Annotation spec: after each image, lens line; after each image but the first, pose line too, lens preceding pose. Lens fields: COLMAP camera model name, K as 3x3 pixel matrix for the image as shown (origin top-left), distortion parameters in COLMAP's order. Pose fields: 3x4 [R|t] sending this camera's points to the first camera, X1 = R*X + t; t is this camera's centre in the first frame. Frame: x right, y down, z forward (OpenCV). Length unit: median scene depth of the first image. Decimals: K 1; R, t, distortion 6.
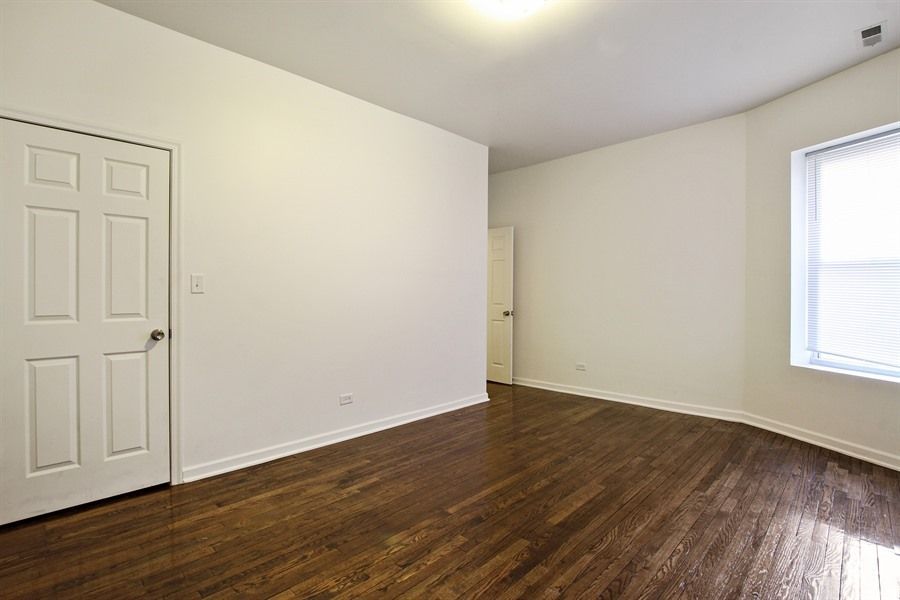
lens RADIAL K [[439.0, 0, 453.4], [0, 439.0, 307.0], [0, 0, 1]] dist [-0.026941, -0.000071]
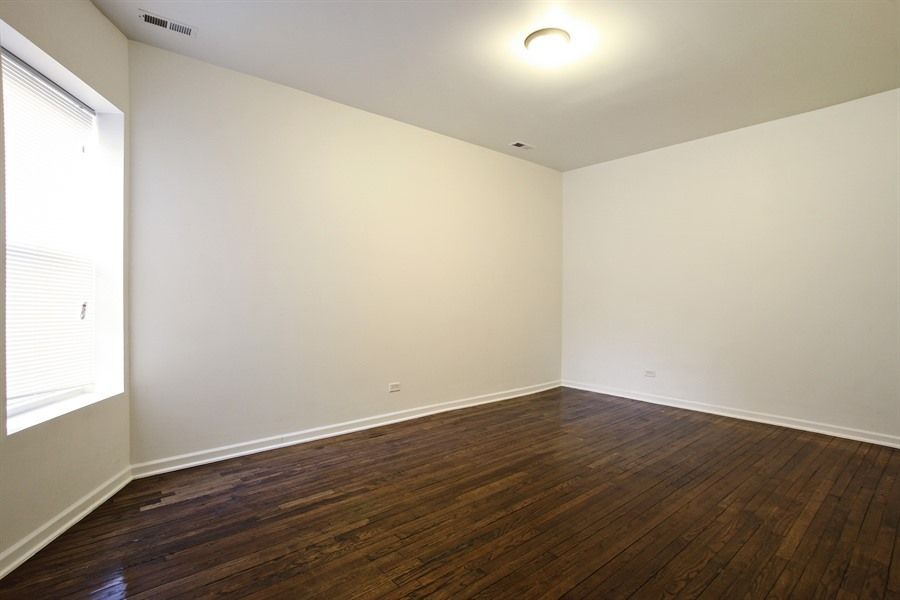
lens RADIAL K [[439.0, 0, 453.4], [0, 439.0, 307.0], [0, 0, 1]] dist [-0.026941, -0.000071]
pose [[-0.994717, -0.000524, 0.102656, 0.255379], [0.005414, 0.998327, 0.057561, -0.061204], [-0.102515, 0.057813, -0.993050, 1.930860]]
